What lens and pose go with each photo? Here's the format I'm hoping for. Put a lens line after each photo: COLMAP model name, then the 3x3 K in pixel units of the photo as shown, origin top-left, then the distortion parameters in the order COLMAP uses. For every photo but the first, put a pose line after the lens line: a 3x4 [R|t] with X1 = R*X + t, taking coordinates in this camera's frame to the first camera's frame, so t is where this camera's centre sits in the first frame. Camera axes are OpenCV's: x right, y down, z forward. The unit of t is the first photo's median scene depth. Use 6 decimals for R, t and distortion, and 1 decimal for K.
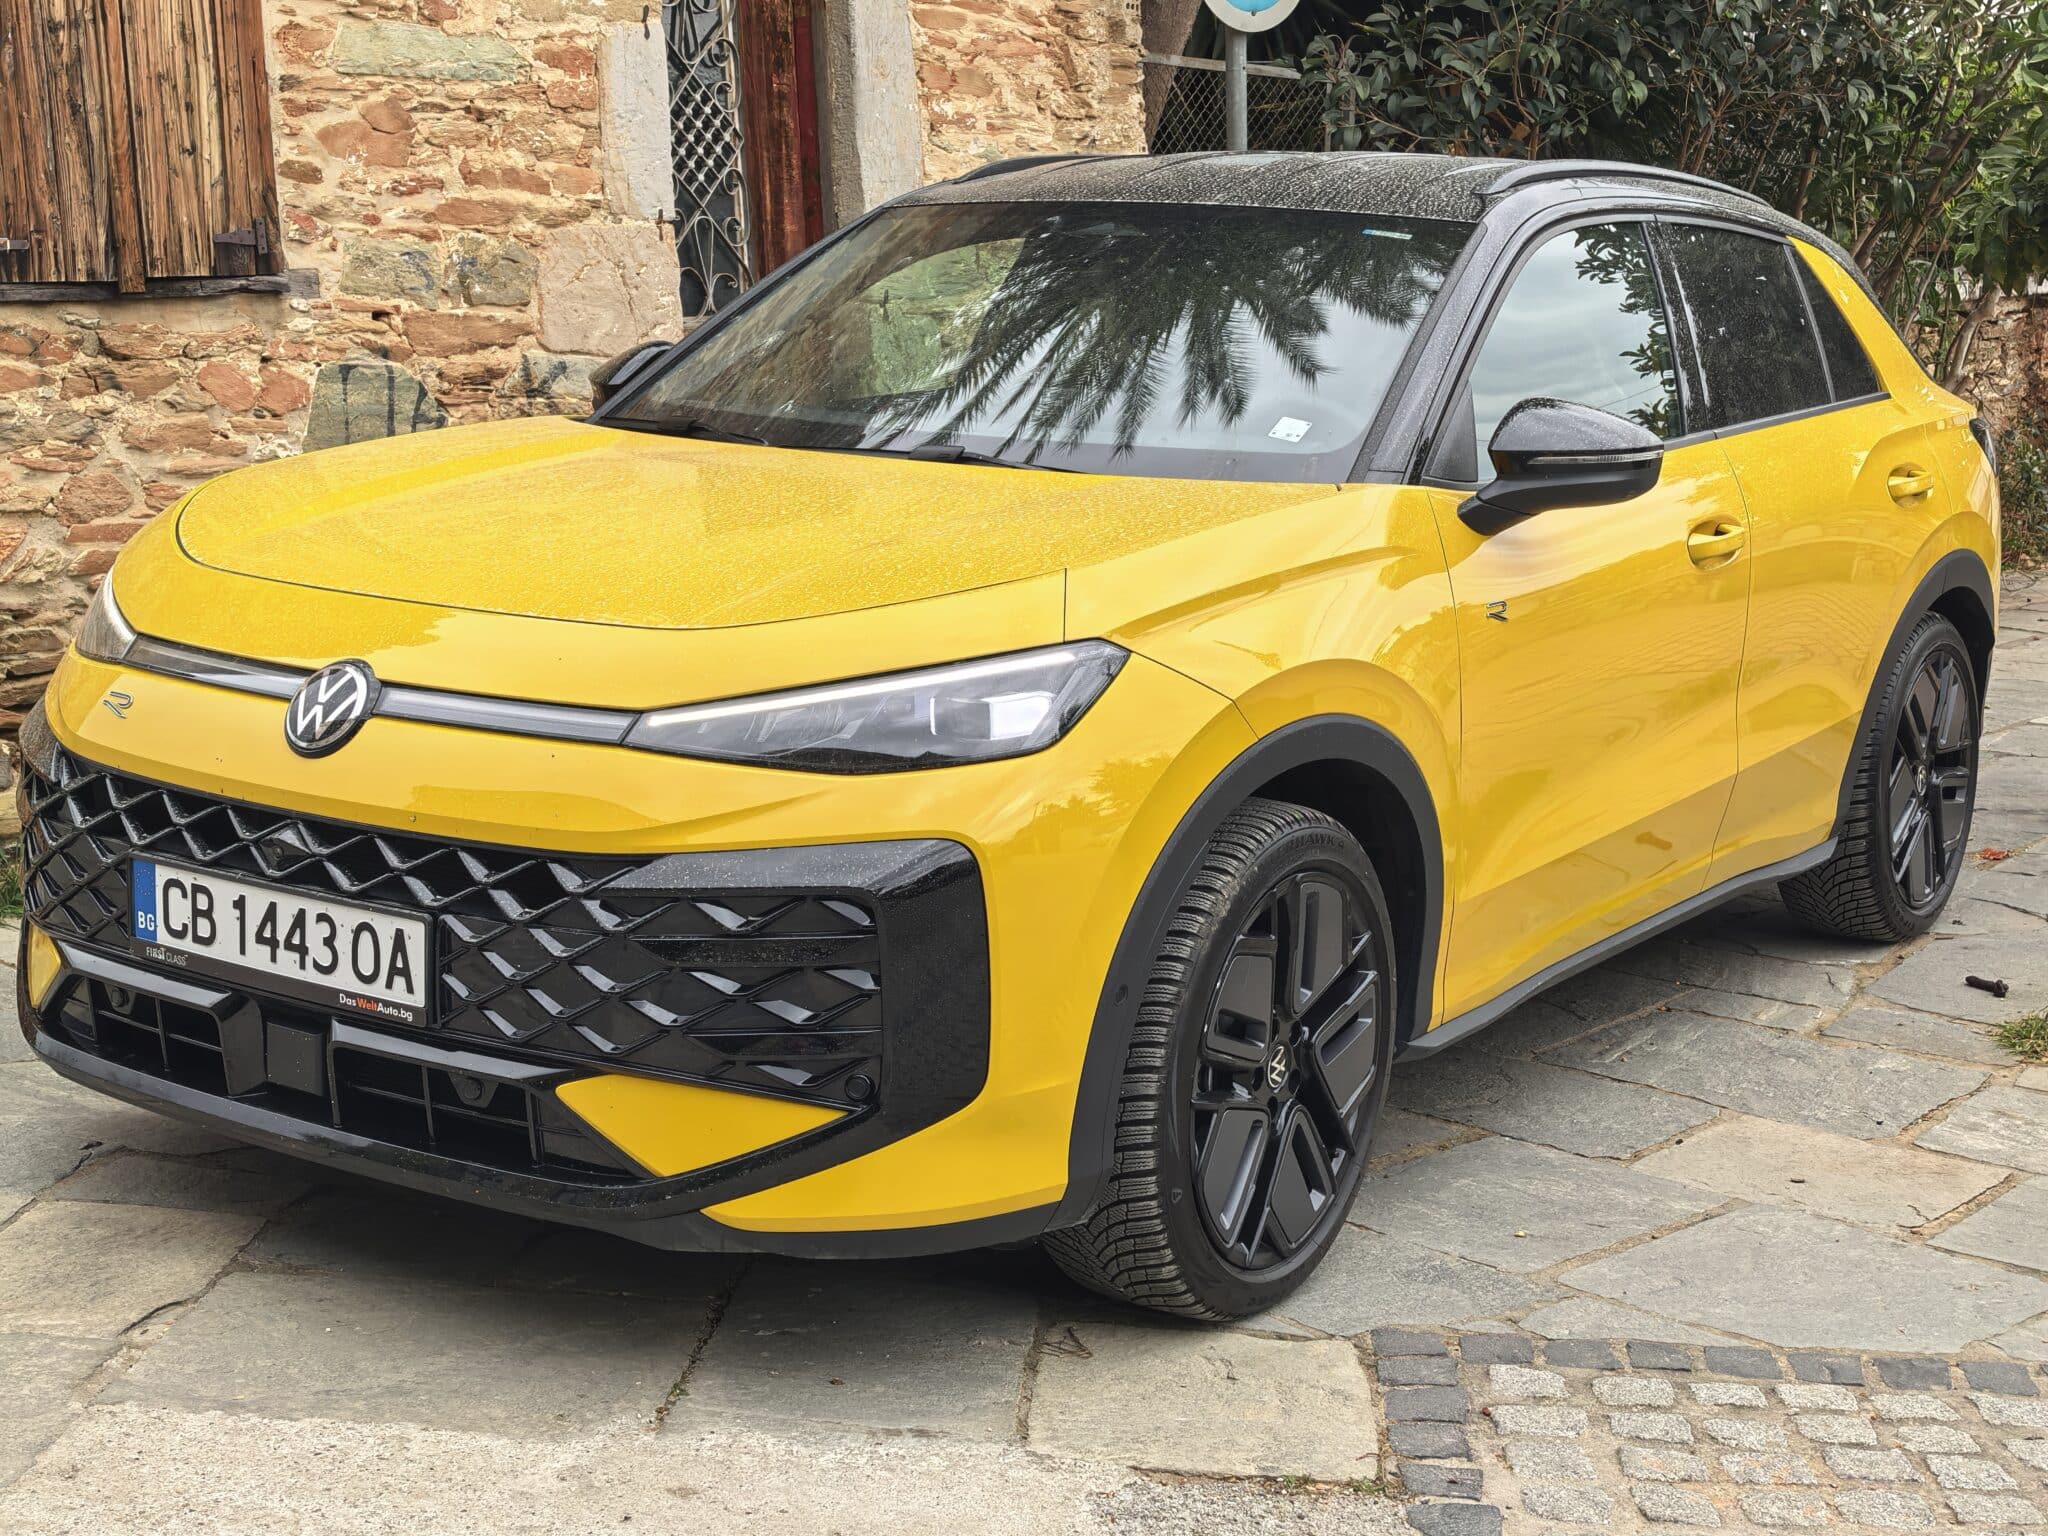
lens RADIAL K [[2950.9, 0, 1031.0], [0, 2950.9, 740.3], [0, 0, 1]] dist [0.117480, -0.491297]
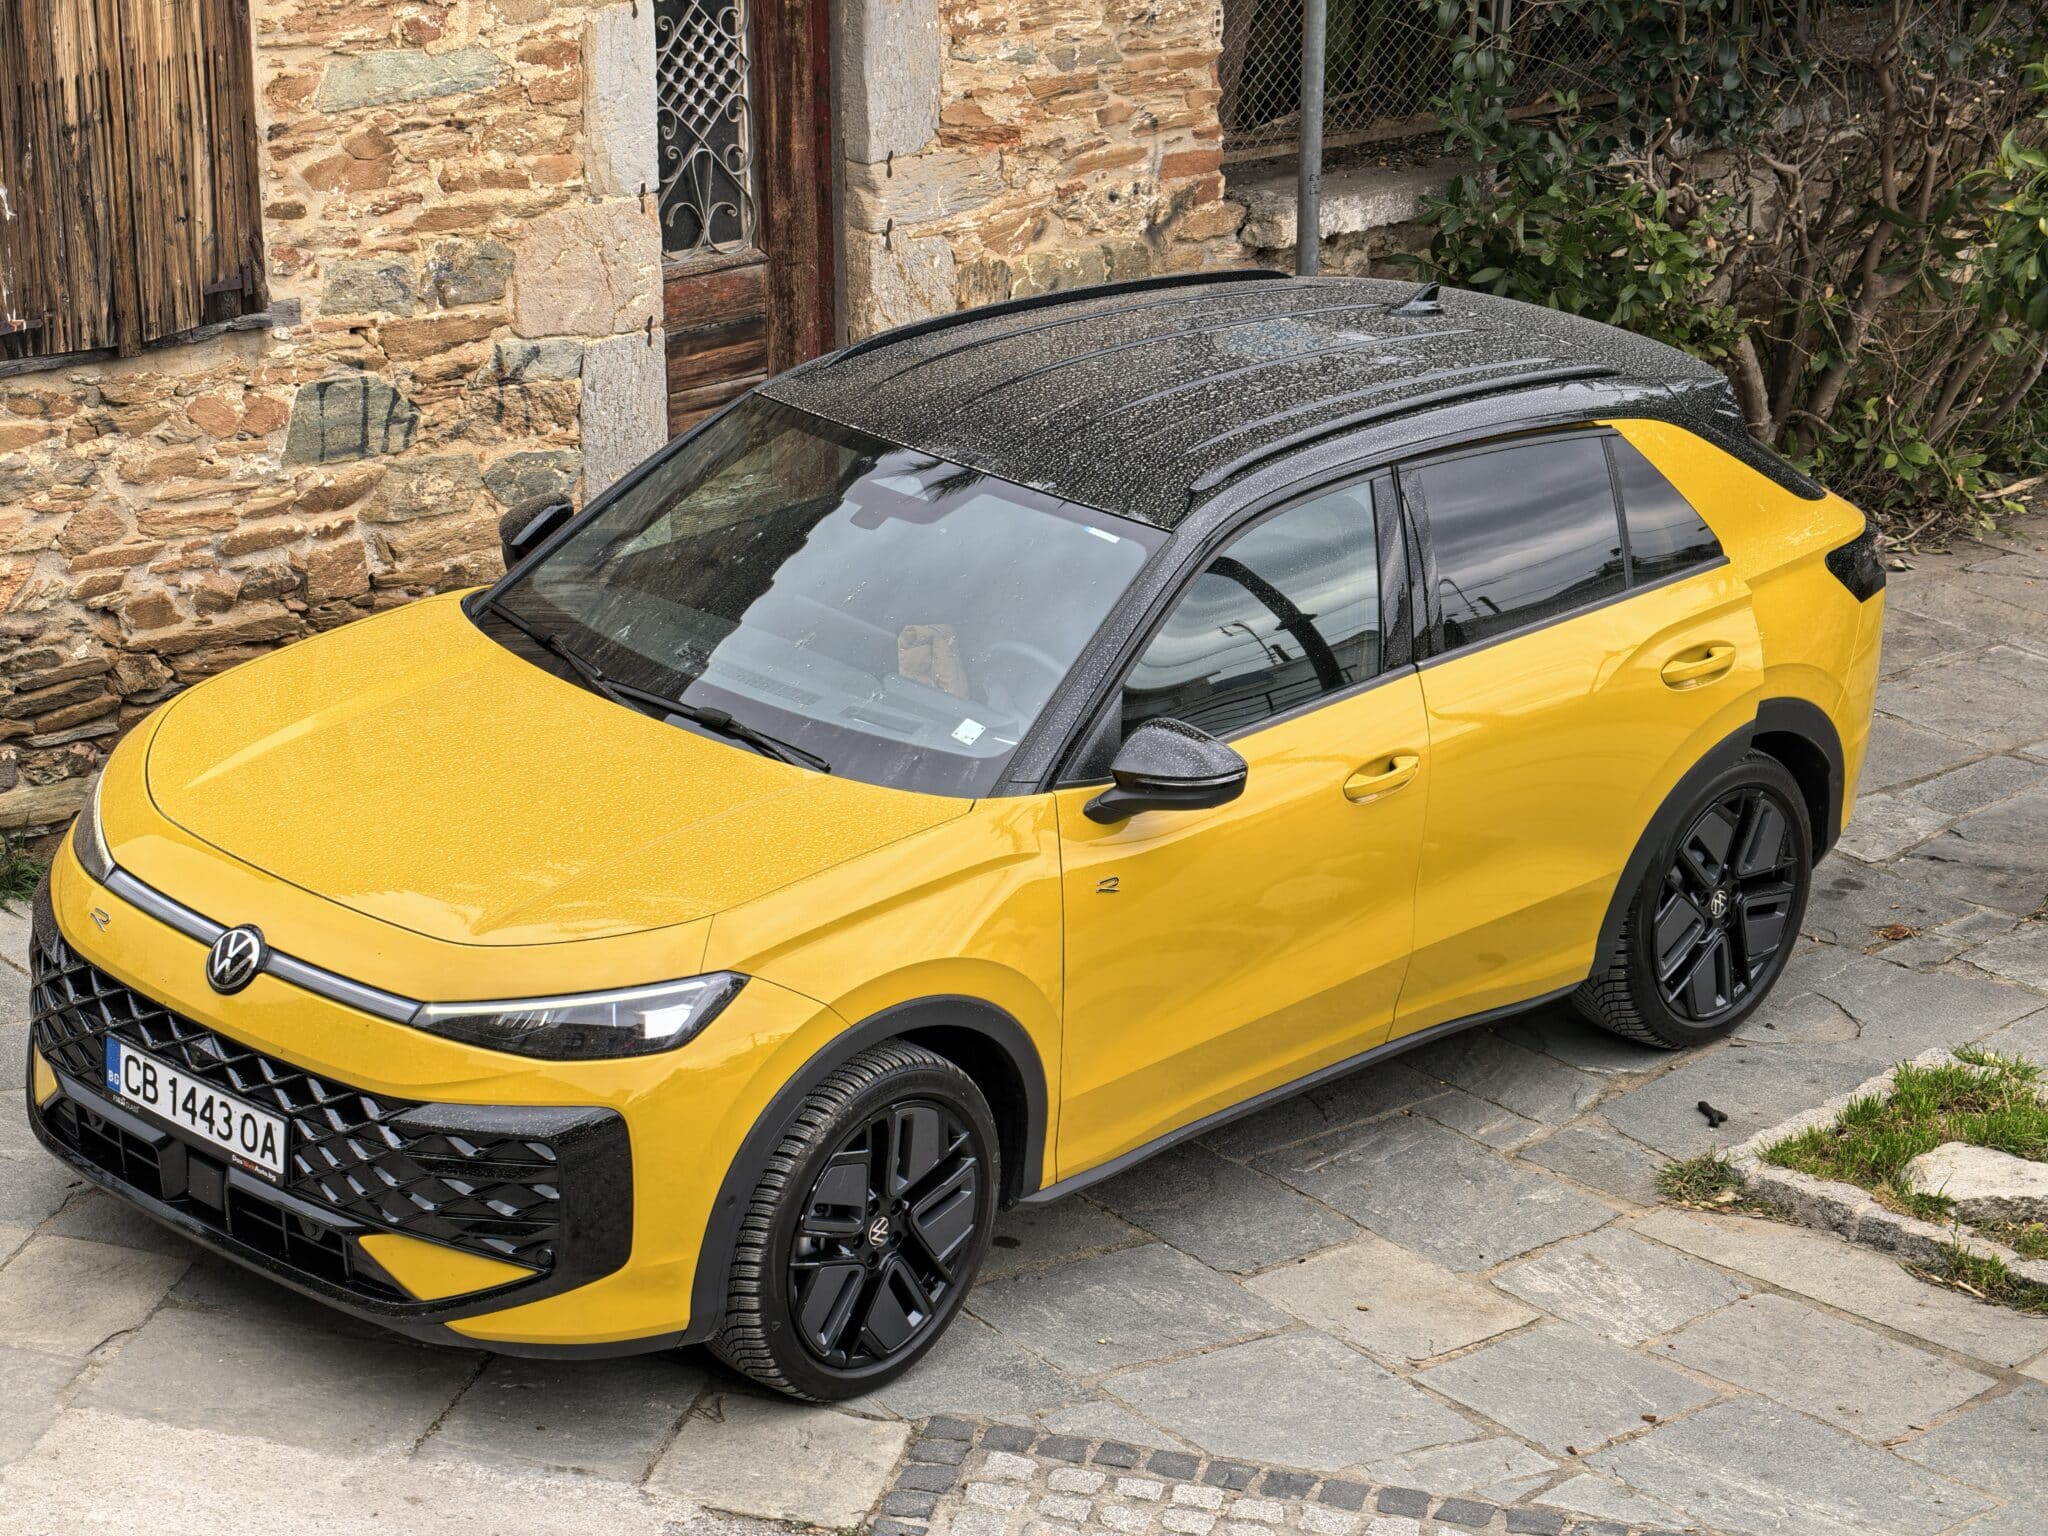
lens RADIAL K [[5354.4, 0, 865.9], [0, 5354.4, 804.0], [0, 0, 1]] dist [0.496027, -4.375414]
pose [[0.984625, 0.077891, -0.156355, 0.307298], [-0.050230, 0.983526, 0.173649, -0.356736], [0.167305, -0.163126, 0.972316, -0.978221]]
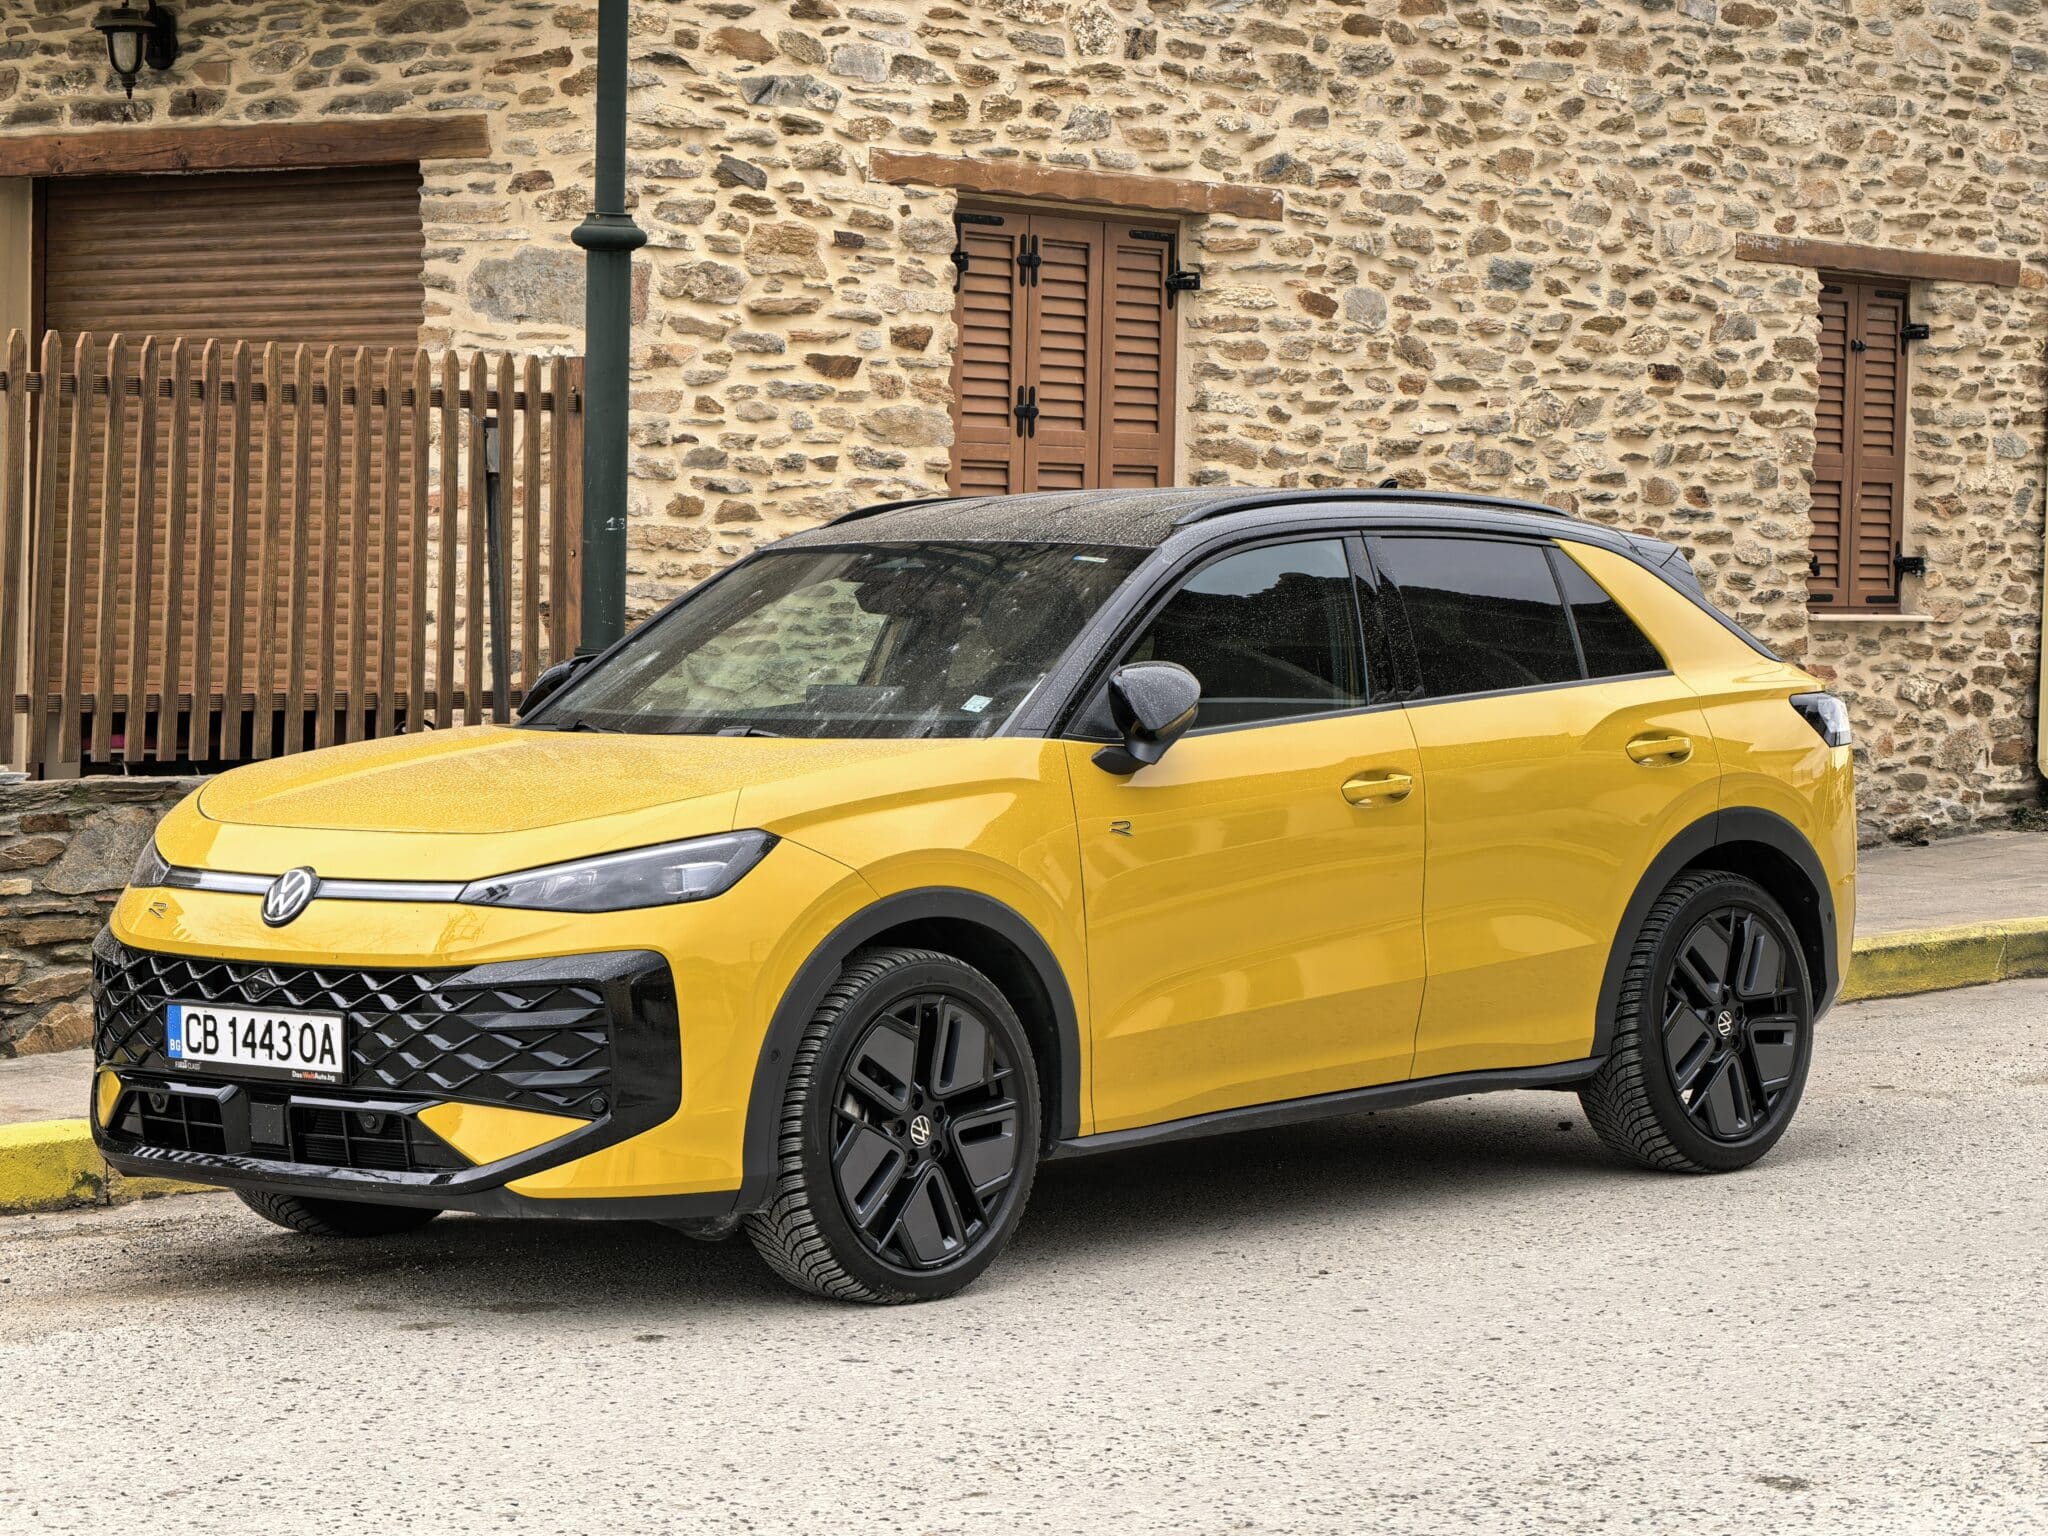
lens RADIAL K [[5354.4, 0, 865.9], [0, 5354.4, 804.0], [0, 0, 1]] dist [0.496027, -4.375414]
pose [[0.984980, -0.037146, -0.168624, 0.336387], [0.017115, 0.992780, -0.118725, 0.174747], [0.171817, 0.114056, 0.978504, -1.070454]]
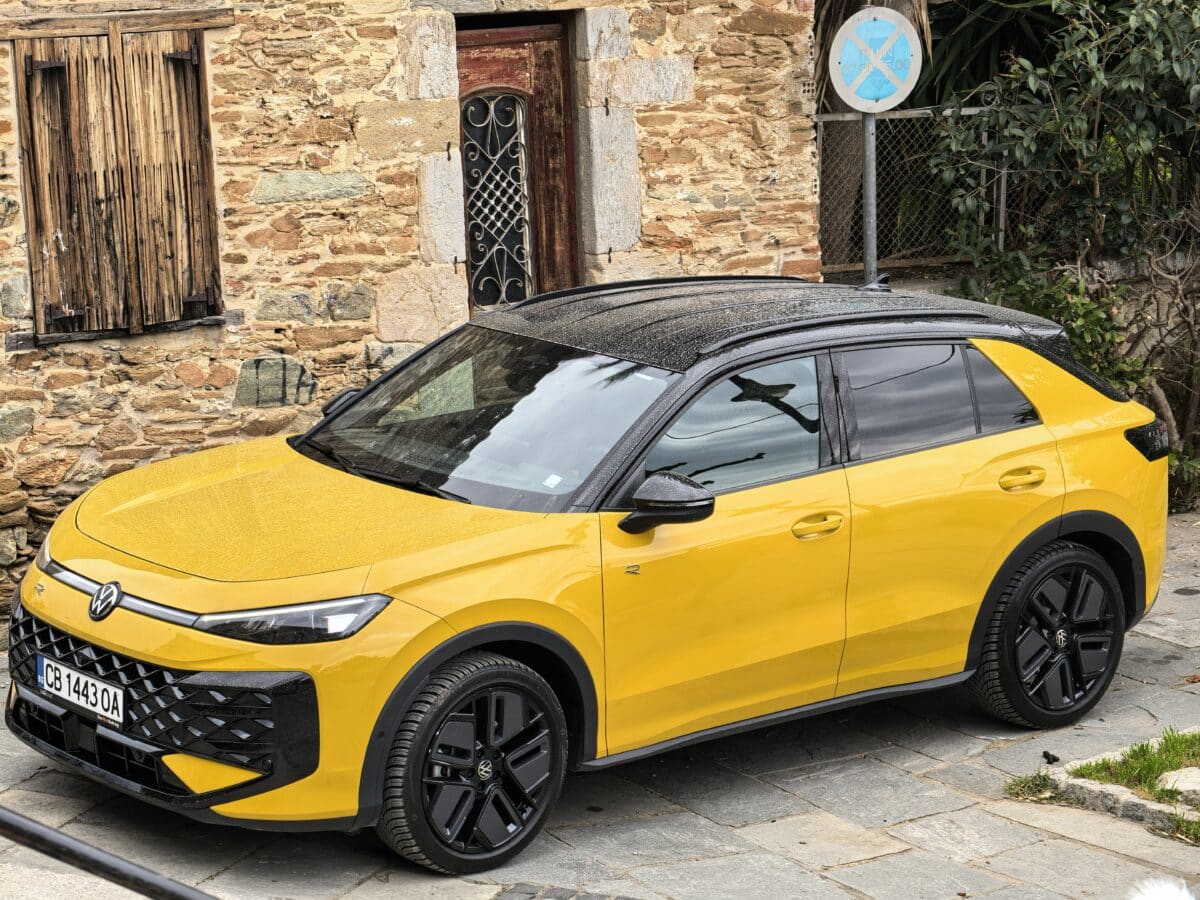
lens RADIAL K [[3124.4, 0, 540.1], [0, 3124.4, 454.7], [0, 0, 1]] dist [0.512411, -4.410285]
pose [[0.958967, 0.044248, -0.280043, 0.539524], [-0.038417, 0.998916, 0.026277, -0.137158], [0.280903, -0.014440, 0.959628, -0.919315]]
